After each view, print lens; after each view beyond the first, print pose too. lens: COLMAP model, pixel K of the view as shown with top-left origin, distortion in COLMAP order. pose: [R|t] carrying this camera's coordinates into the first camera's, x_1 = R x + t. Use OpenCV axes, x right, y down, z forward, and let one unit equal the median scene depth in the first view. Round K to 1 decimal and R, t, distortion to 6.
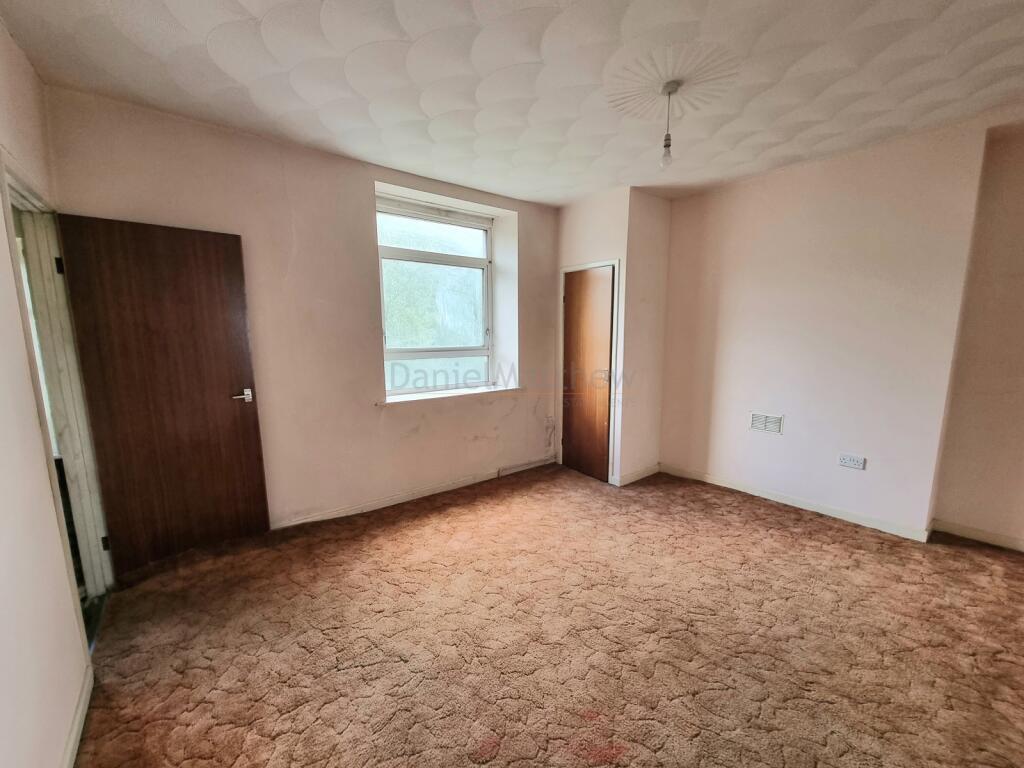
lens RADIAL K [[417.0, 0, 516.6], [0, 417.0, 384.0], [0, 0, 1]] dist [-0.003750, -0.000286]
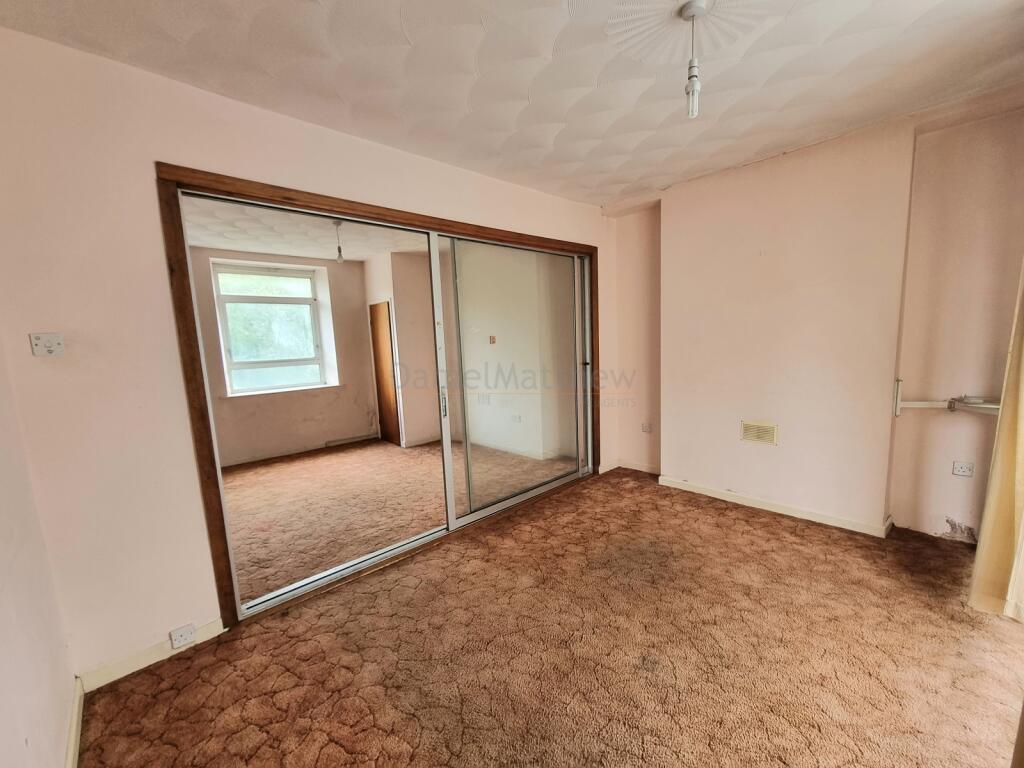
lens RADIAL K [[417.0, 0, 510.5], [0, 417.0, 383.4], [0, 0, 1]] dist [-0.003750, -0.000286]
pose [[0.995947, -0.045751, 0.077438, 0.512772], [0.047258, 0.998725, -0.017753, 0.060376], [-0.076527, 0.021340, 0.996839, -0.518413]]
